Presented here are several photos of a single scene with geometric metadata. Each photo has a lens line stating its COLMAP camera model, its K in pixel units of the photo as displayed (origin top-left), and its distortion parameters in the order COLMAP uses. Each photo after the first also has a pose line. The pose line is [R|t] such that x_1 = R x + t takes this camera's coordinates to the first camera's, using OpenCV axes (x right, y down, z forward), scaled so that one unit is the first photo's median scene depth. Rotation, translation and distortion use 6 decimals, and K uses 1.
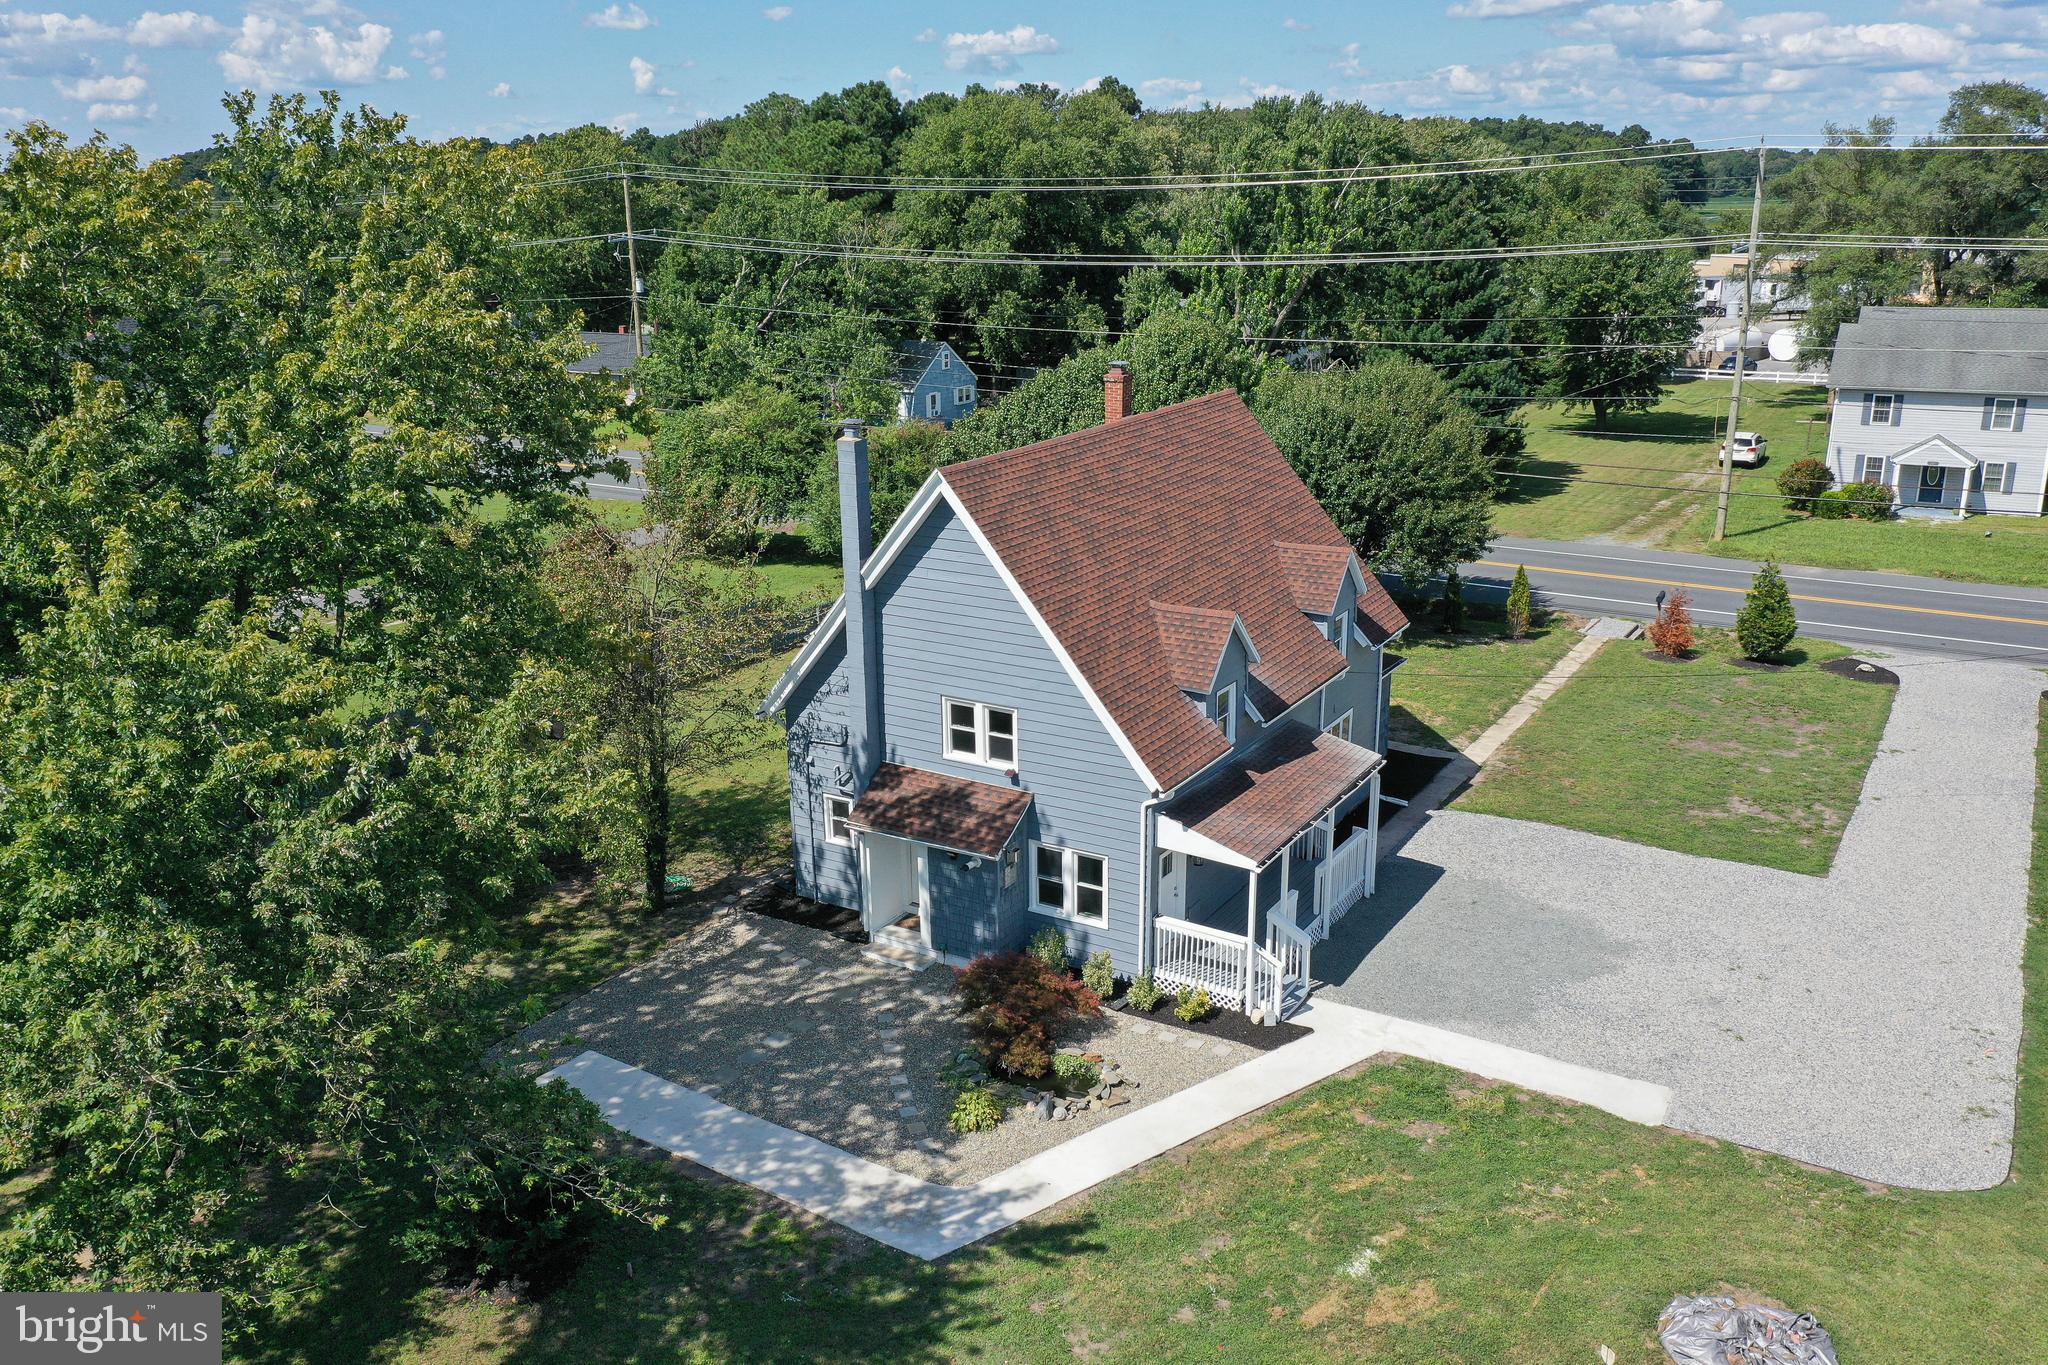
lens RADIAL K [[1602.8, 0, 1024.0], [0, 1602.8, 682.5], [0, 0, 1]] dist [0.009428, 0.007346]
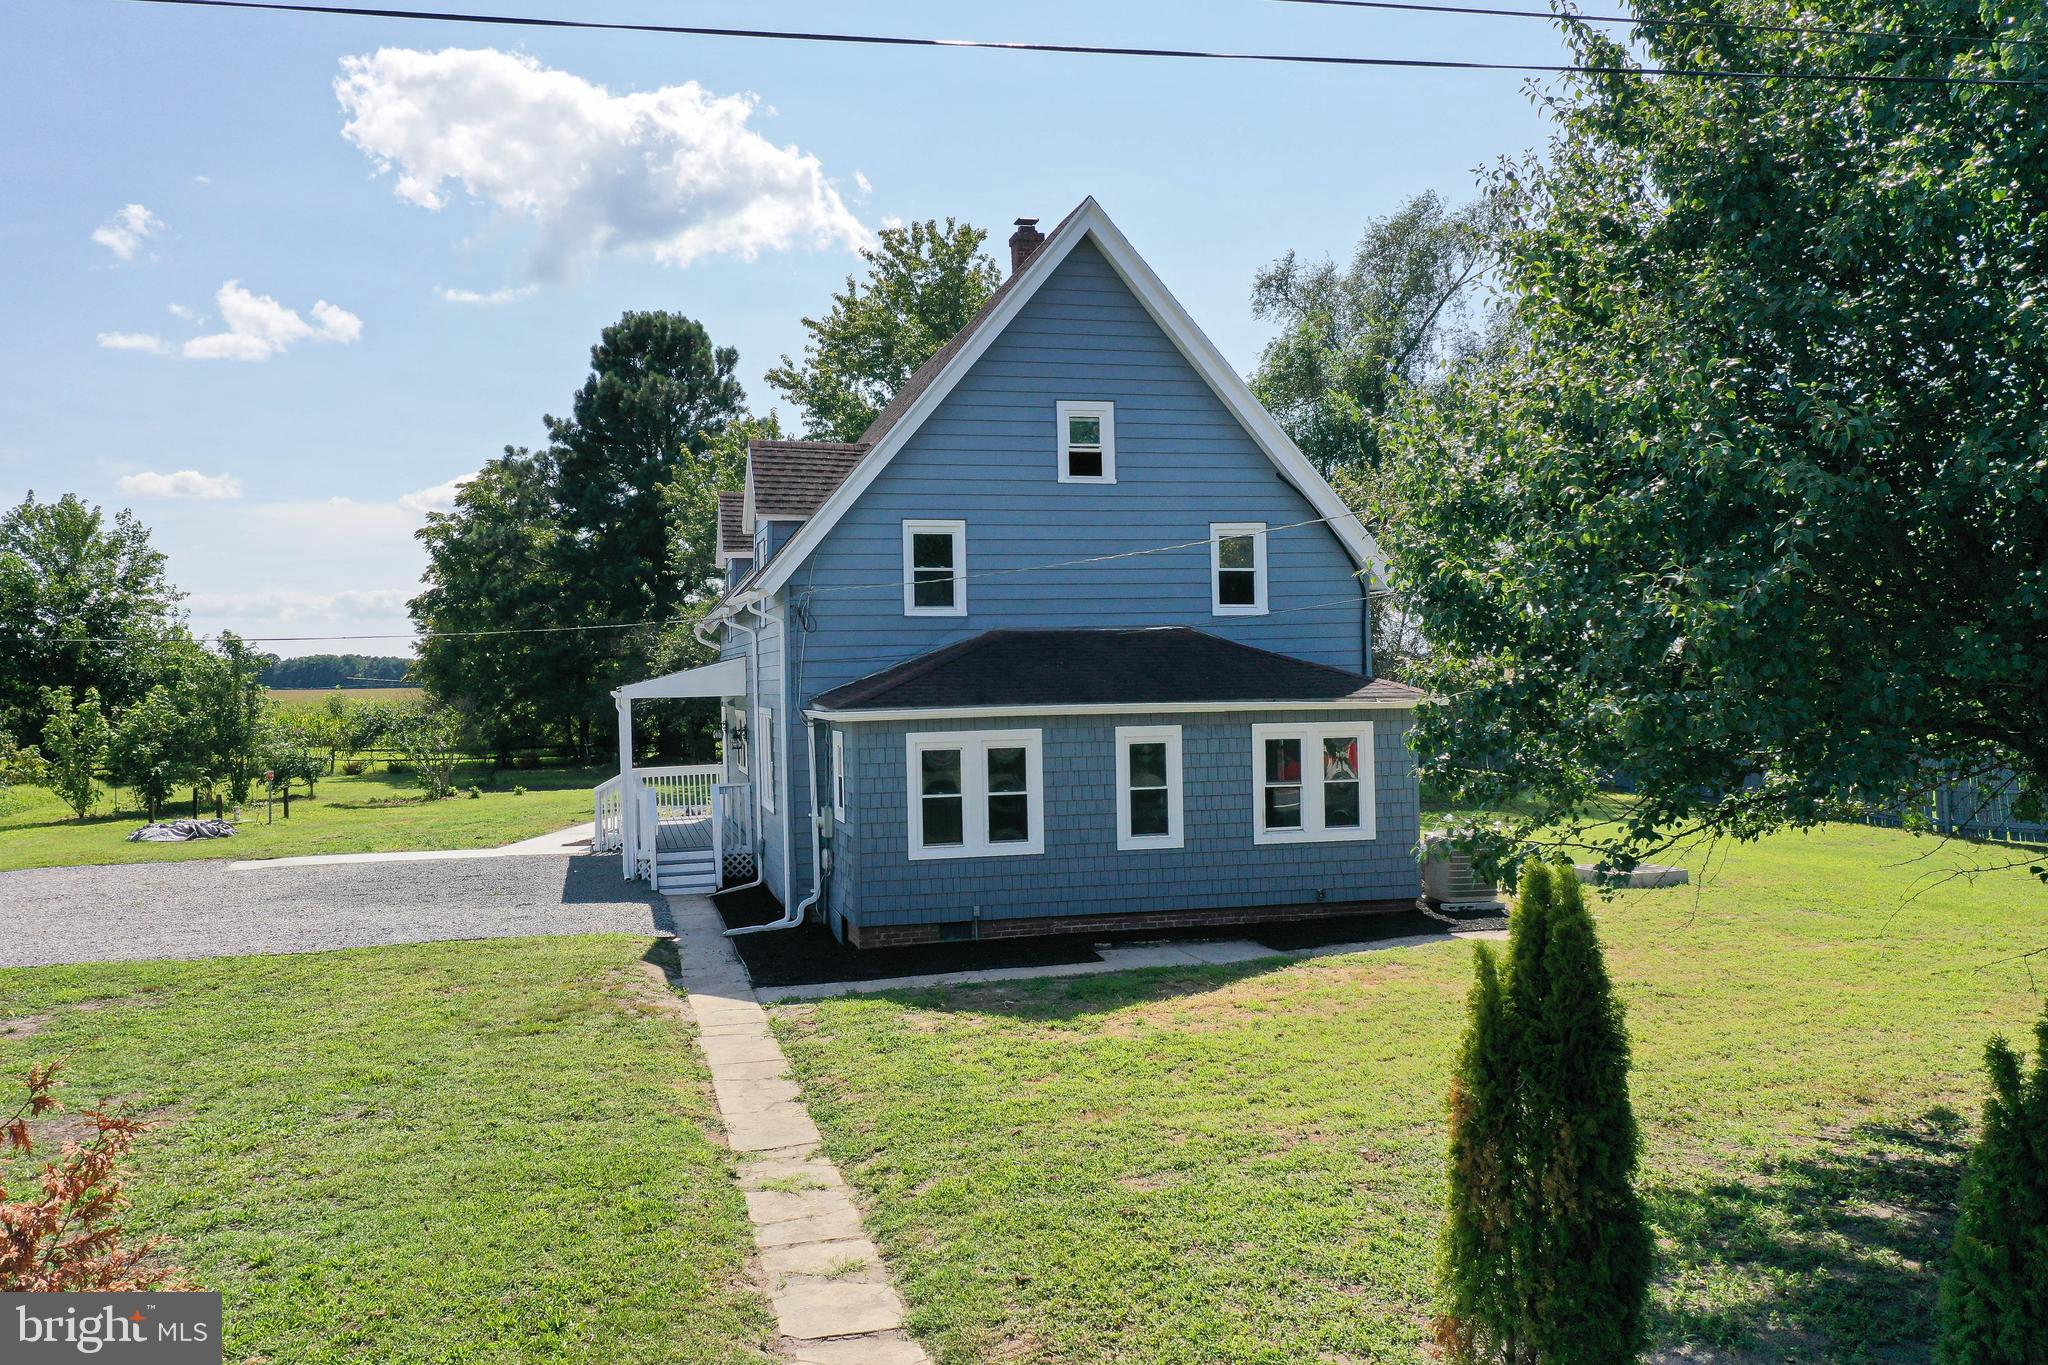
lens RADIAL K [[1624.1, 0, 1019.8], [0, 1624.1, 672.1], [0, 0, 1]] dist [0.014103, 0.003633]
pose [[-0.693750, 0.025751, -0.719756, 0.720335], [-0.183225, 0.960170, 0.210957, -0.180091], [0.696520, 0.278228, -0.661399, 1.802937]]
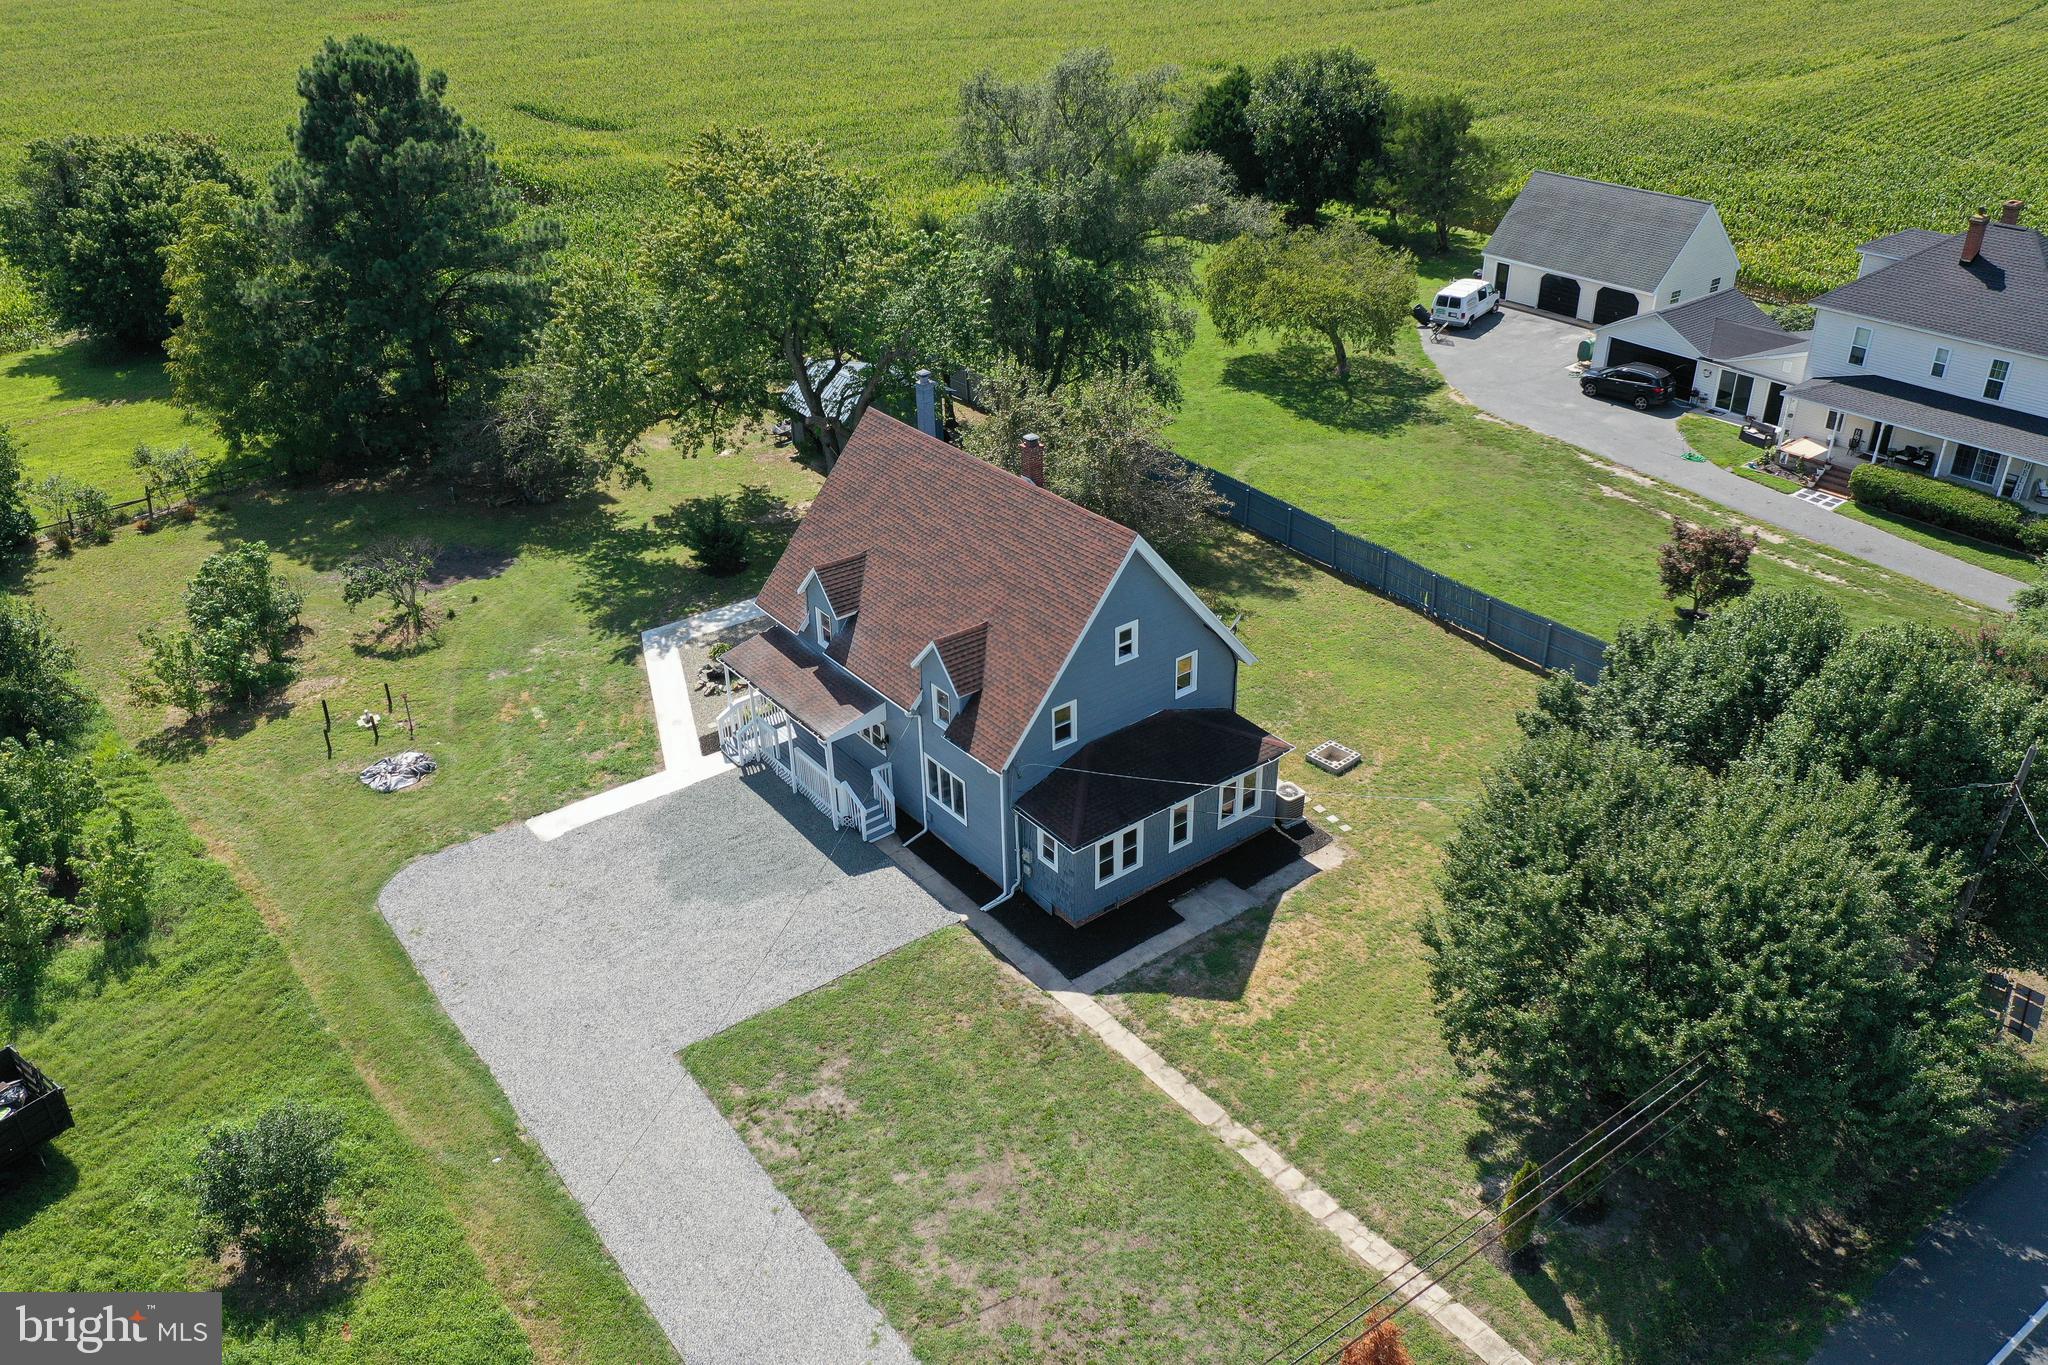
lens RADIAL K [[1616.4, 0, 1021.2], [0, 1616.4, 682.2], [0, 0, 1]] dist [0.009334, 0.009119]
pose [[-0.358126, 0.473977, -0.804420, 1.353765], [-0.253530, 0.779827, 0.572357, -0.889056], [0.898593, 0.408920, -0.159109, 1.462825]]
